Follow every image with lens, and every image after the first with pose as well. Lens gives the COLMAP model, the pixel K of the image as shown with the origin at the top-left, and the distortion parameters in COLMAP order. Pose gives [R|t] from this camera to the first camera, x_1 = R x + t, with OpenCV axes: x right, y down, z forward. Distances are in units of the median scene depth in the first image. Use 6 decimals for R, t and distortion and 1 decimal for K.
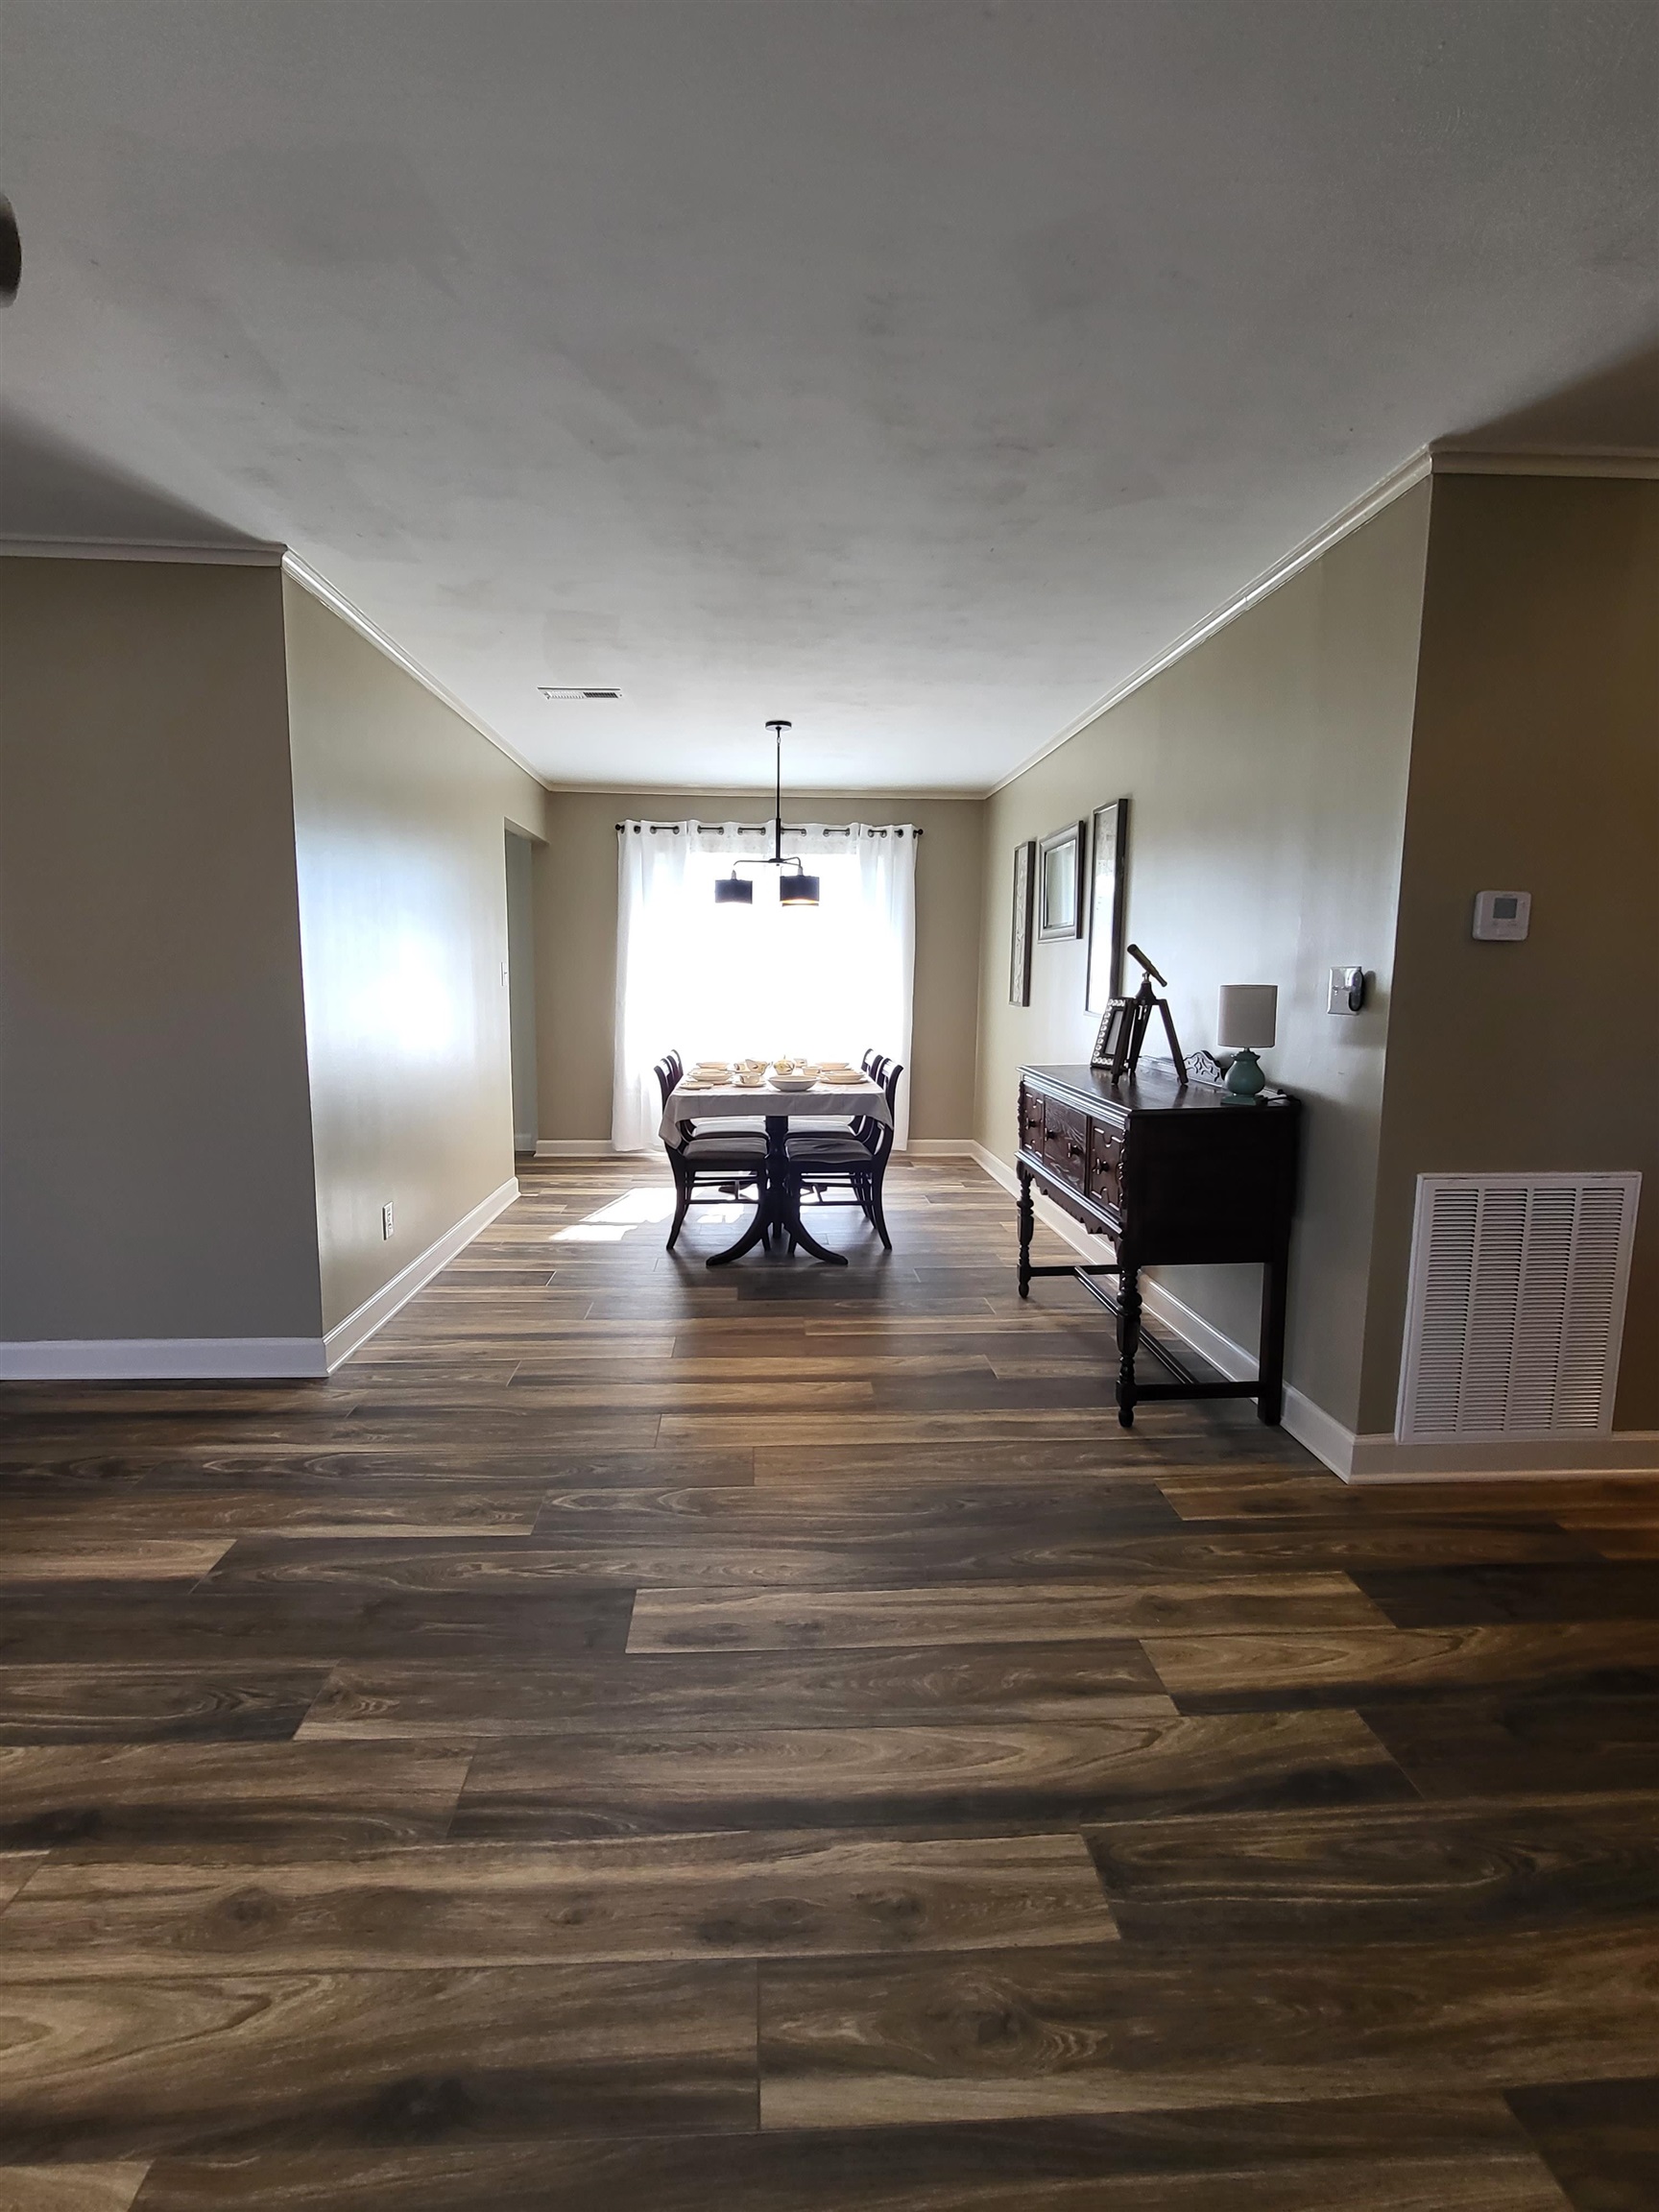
lens RADIAL K [[969.4, 0, 800.4], [0, 969.4, 1104.3], [0, 0, 1]] dist [0.002845, -0.002773]
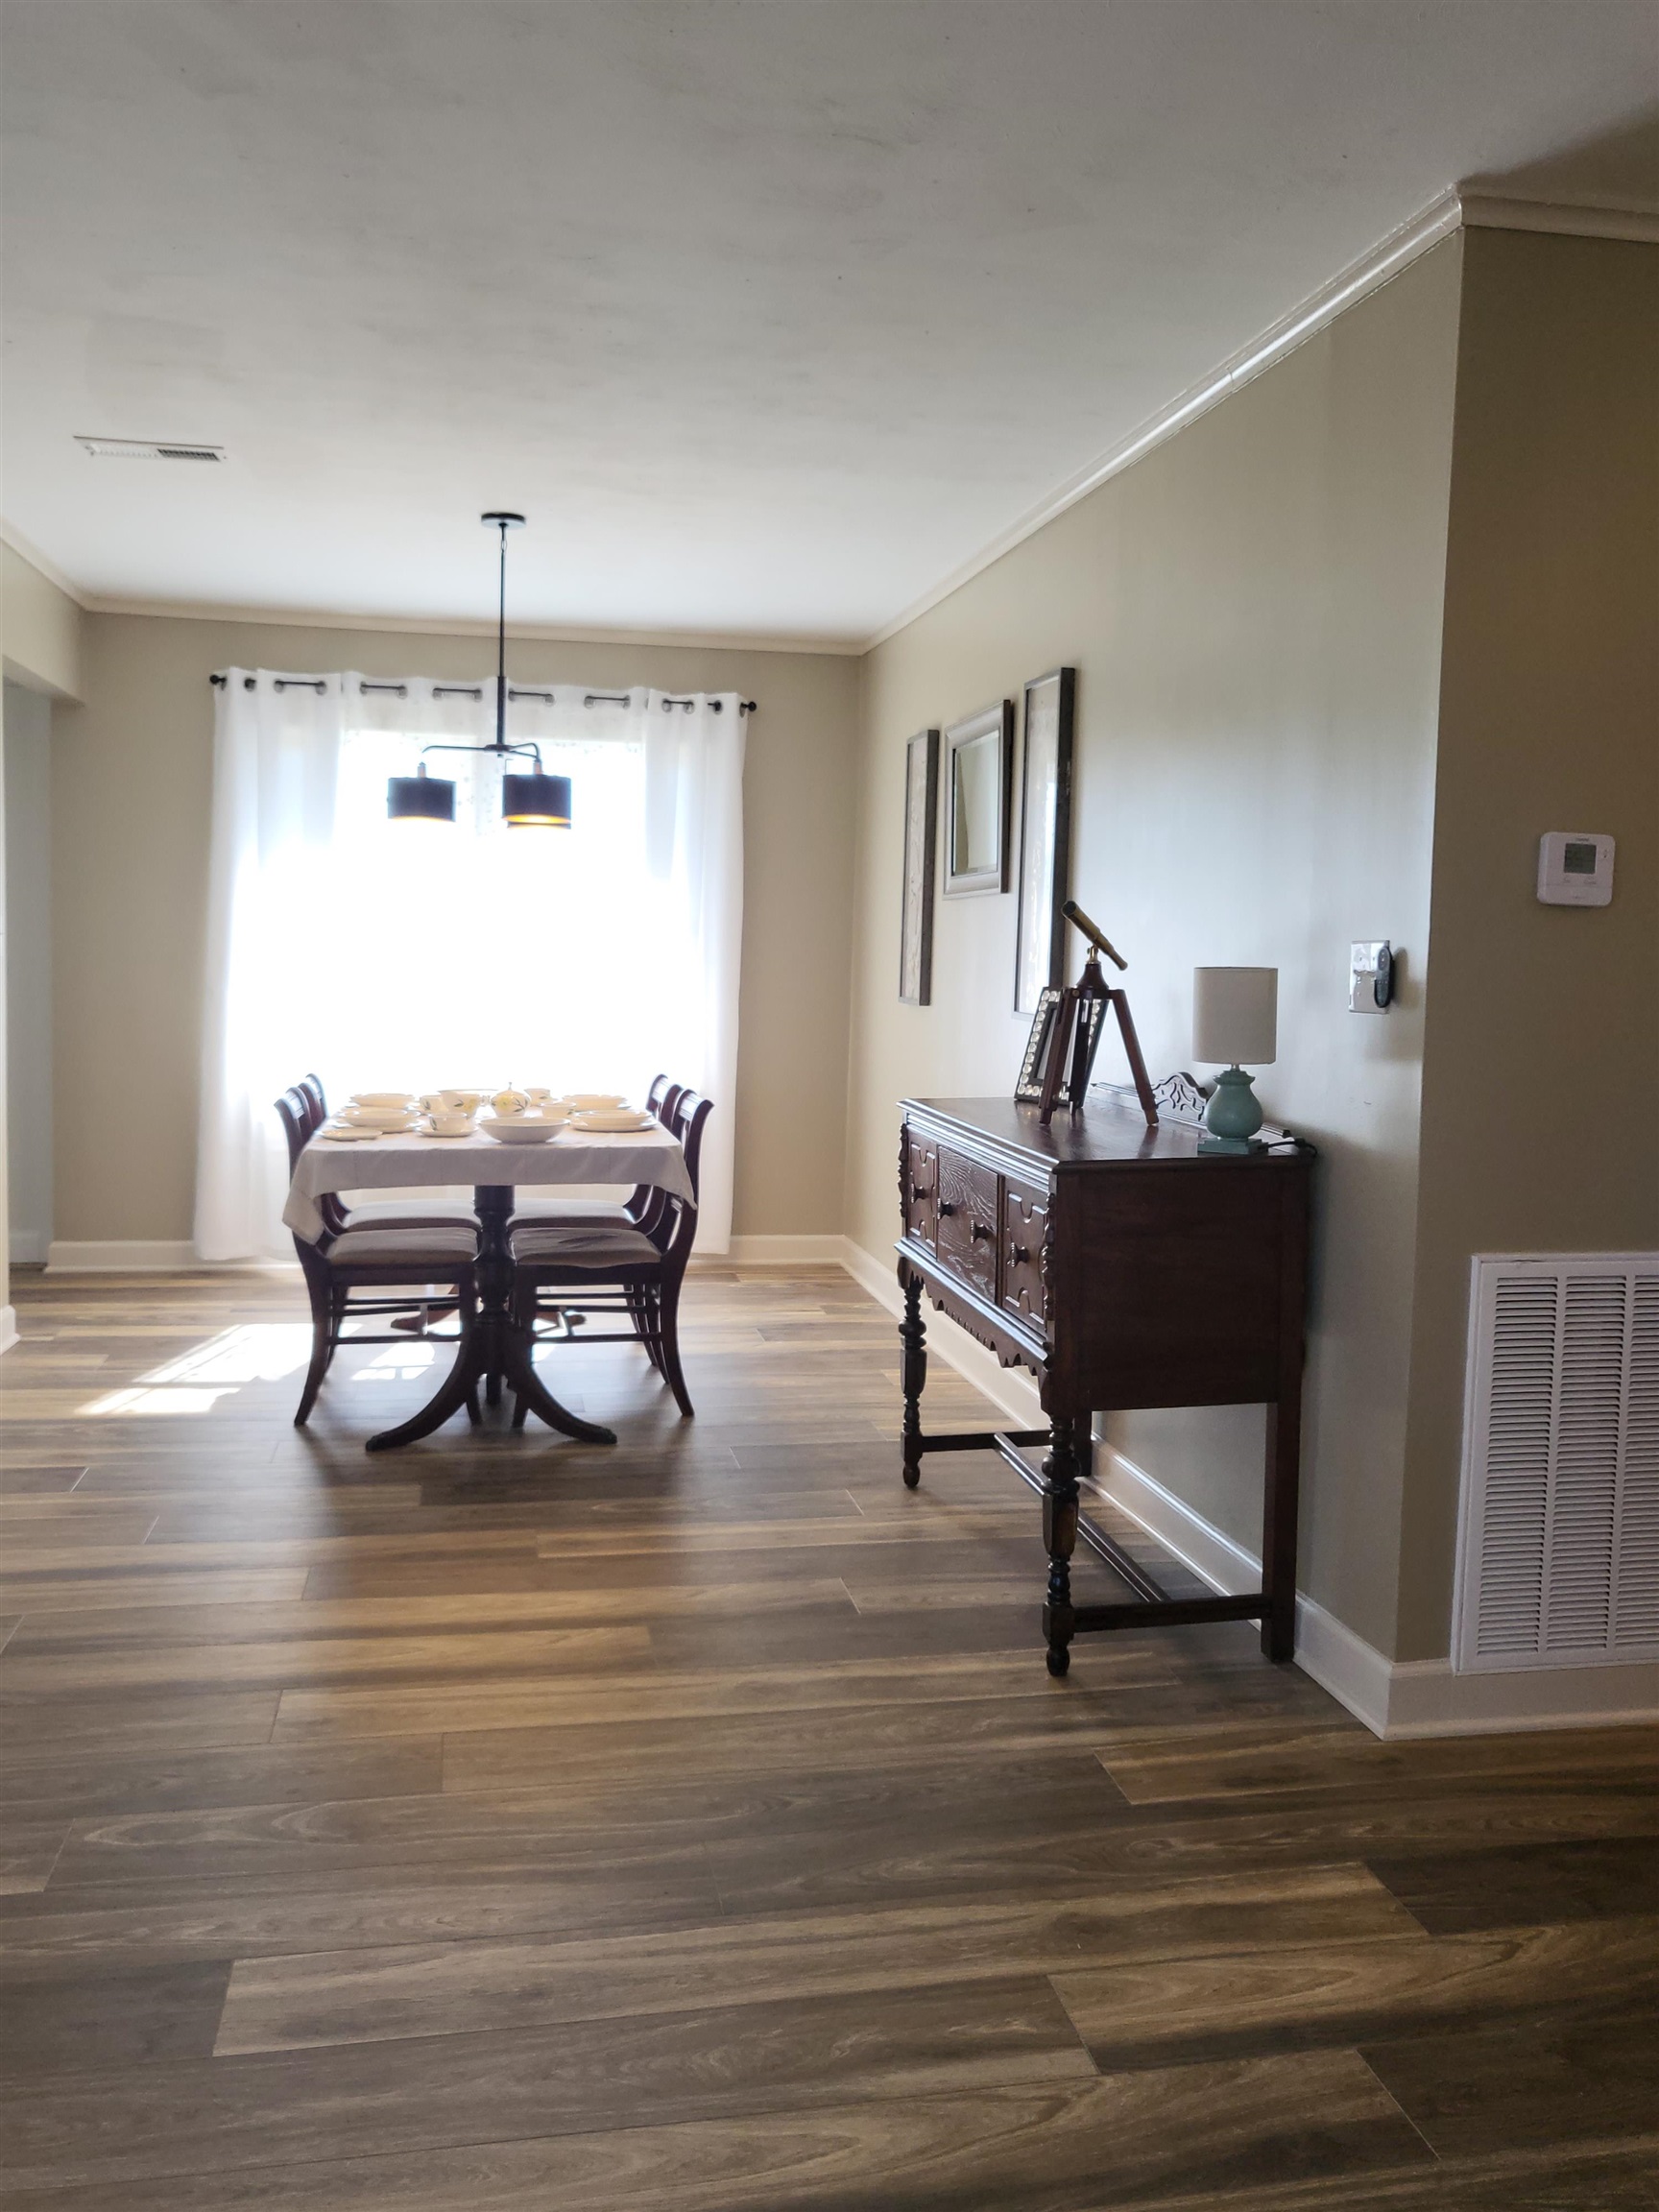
lens RADIAL K [[1779.0, 0, 814.6], [0, 1779.0, 1088.7], [0, 0, 1]] dist [-0.022508, 0.064247]
pose [[0.989350, 0.004617, 0.145486, 0.018499], [0.003617, 0.998409, -0.056278, 0.025641], [-0.145514, 0.056204, 0.987758, -0.133458]]
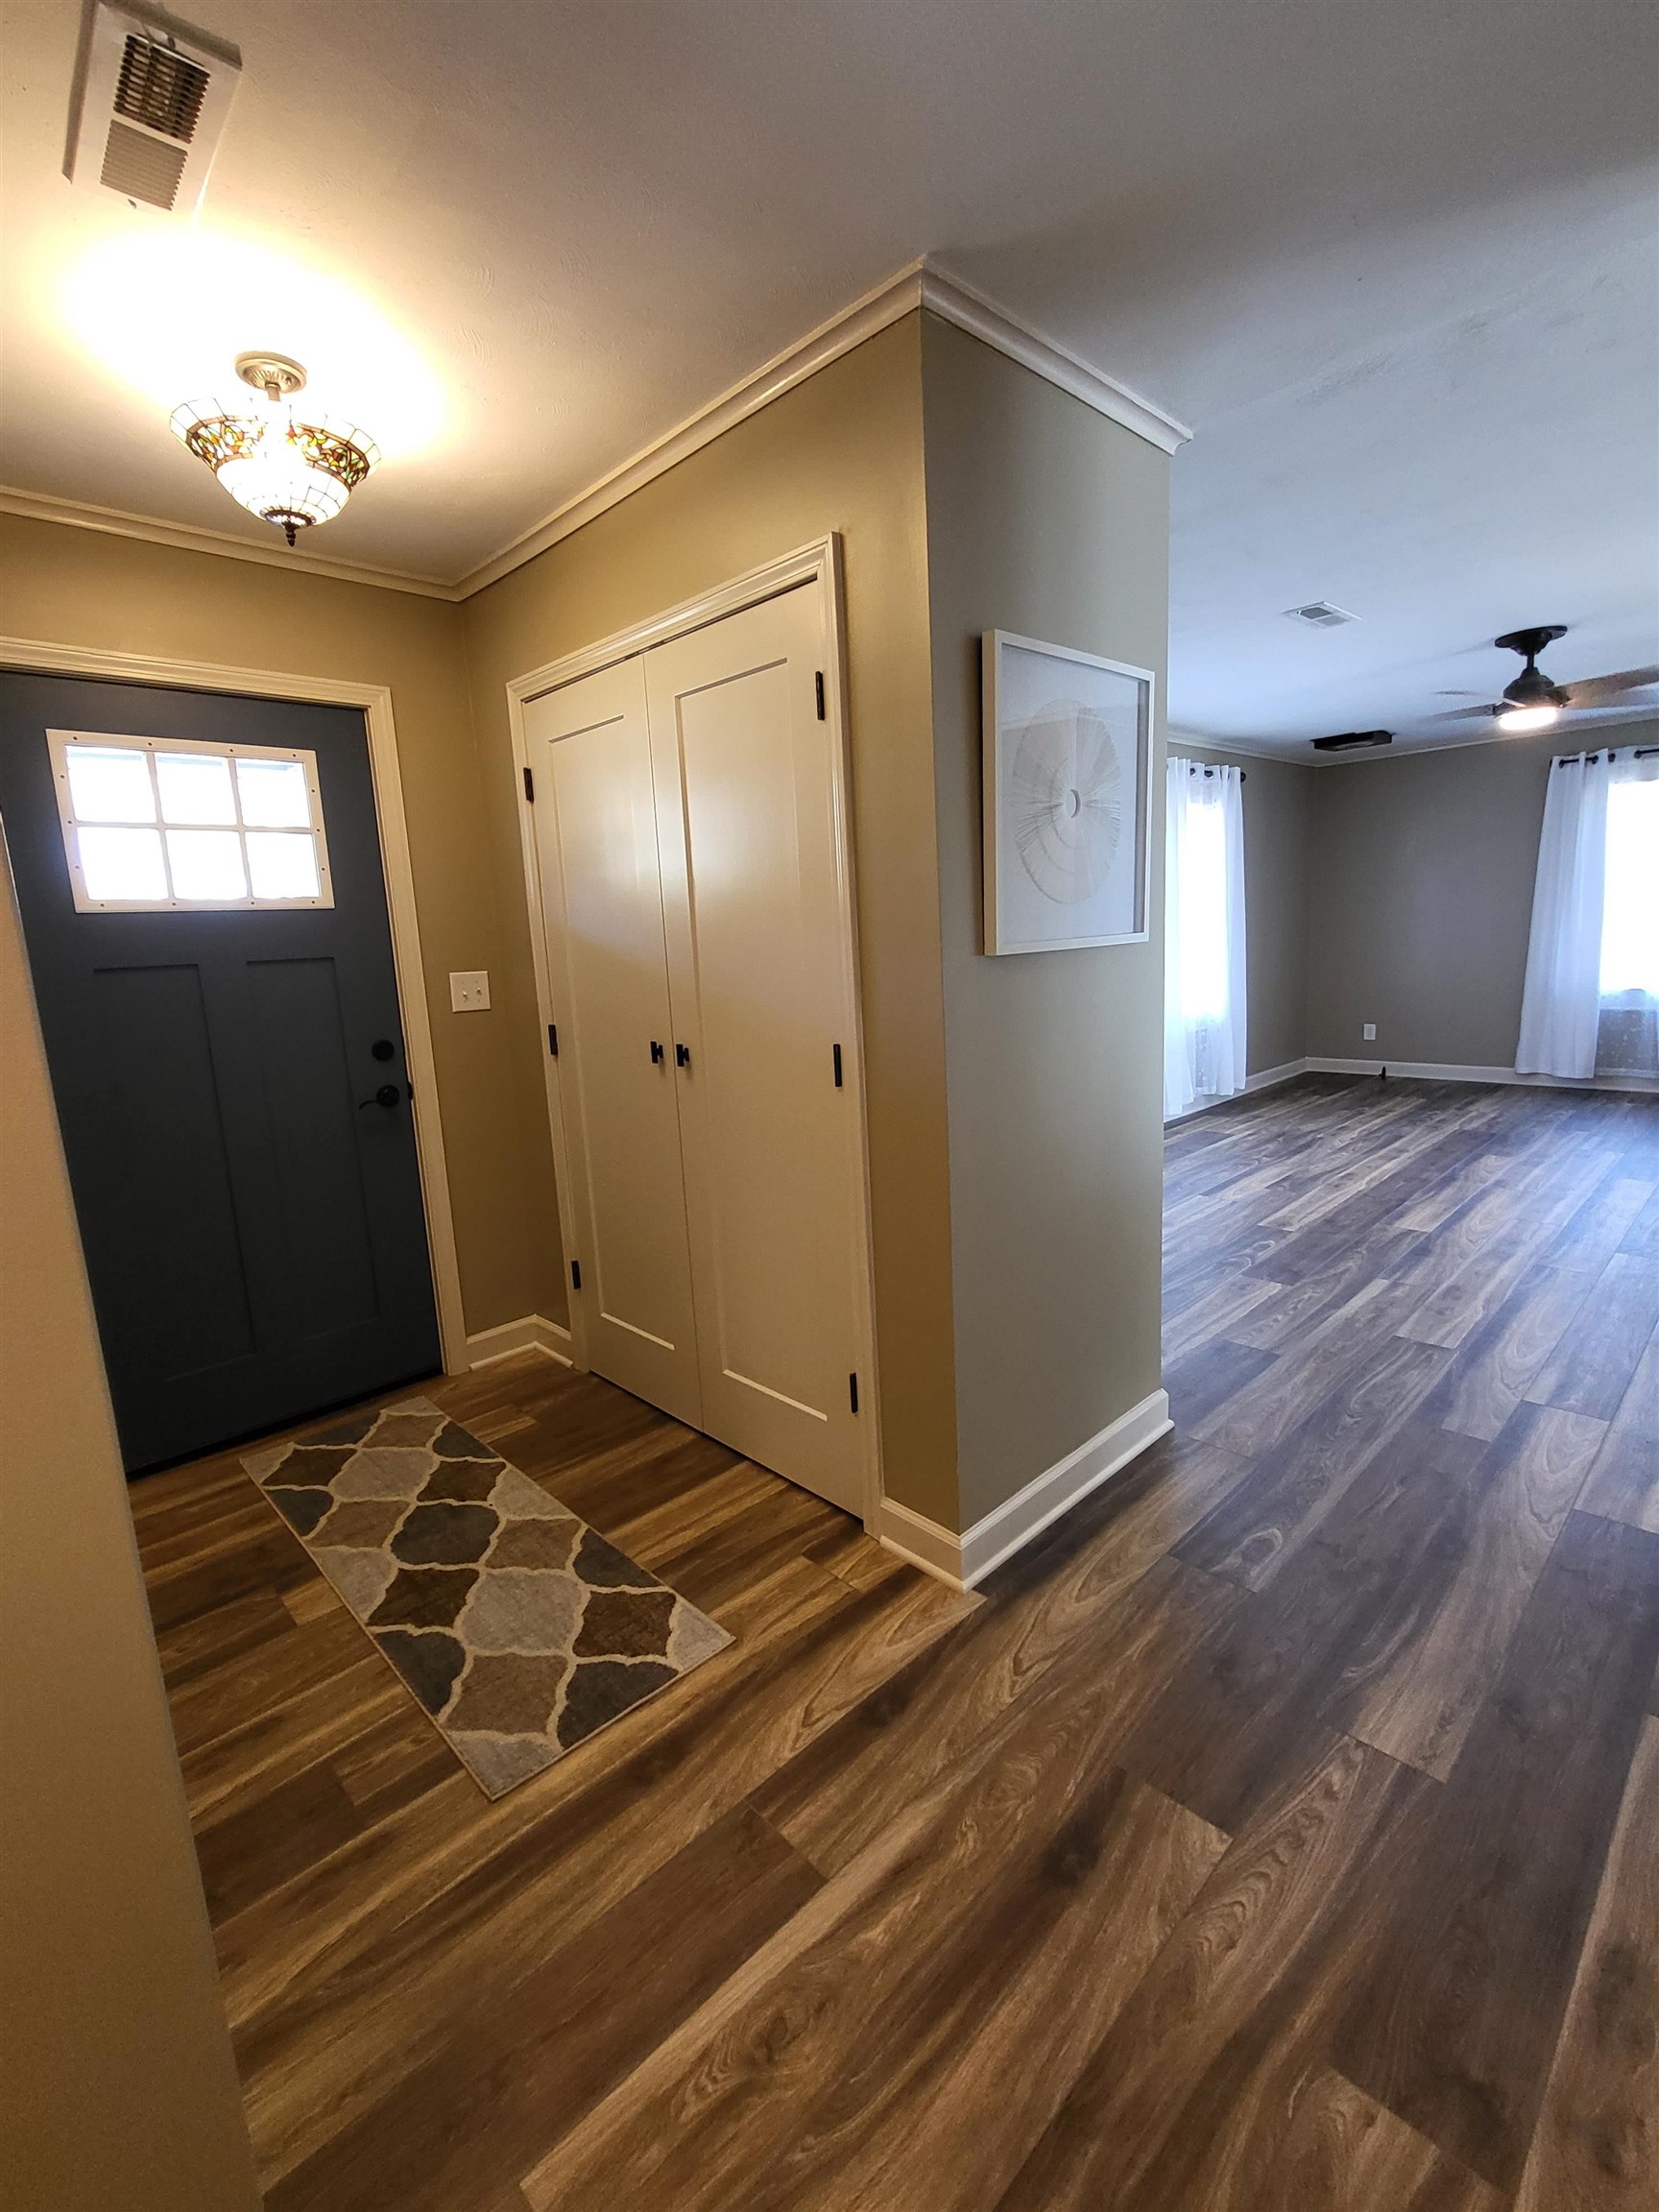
lens RADIAL K [[969.4, 0, 820.3], [0, 969.4, 1088.0], [0, 0, 1]] dist [0.002845, -0.002773]
pose [[-0.751210, 0.137275, -0.645630, 1.535816], [-0.049481, 0.963671, 0.262470, -0.141959], [0.658205, 0.229117, -0.717127, 0.893821]]
